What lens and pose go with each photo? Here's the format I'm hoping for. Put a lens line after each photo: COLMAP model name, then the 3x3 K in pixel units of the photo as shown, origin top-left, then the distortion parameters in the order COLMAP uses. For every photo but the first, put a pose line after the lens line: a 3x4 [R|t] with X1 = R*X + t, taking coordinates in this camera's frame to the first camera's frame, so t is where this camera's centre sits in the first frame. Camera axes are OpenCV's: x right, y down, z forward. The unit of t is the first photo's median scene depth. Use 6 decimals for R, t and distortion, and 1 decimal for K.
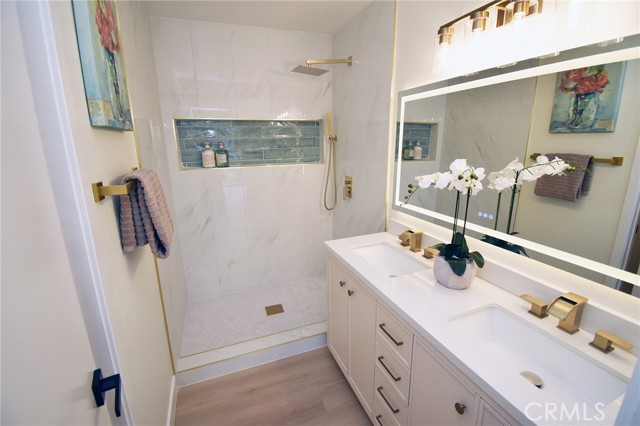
lens RADIAL K [[285.4, 0, 320.0], [0, 285.4, 213.0], [0, 0, 1]] dist [0.028757, -0.028957]
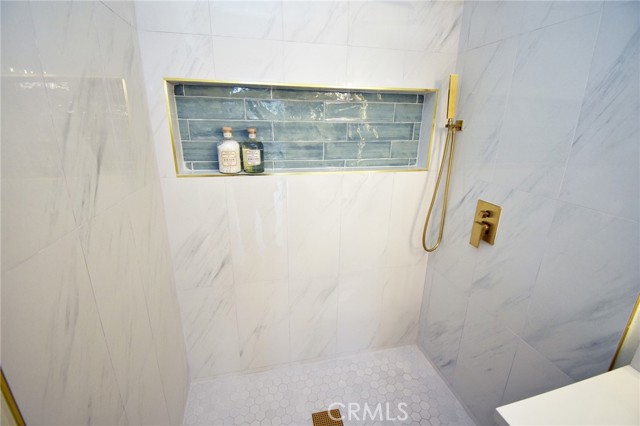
lens RADIAL K [[285.4, 0, 320.0], [0, 285.4, 213.0], [0, 0, 1]] dist [0.028757, -0.028957]
pose [[0.992221, 0.064230, -0.106642, -0.138849], [-0.058404, 0.996671, 0.056891, -0.115449], [0.109941, -0.050220, 0.992669, 0.434848]]
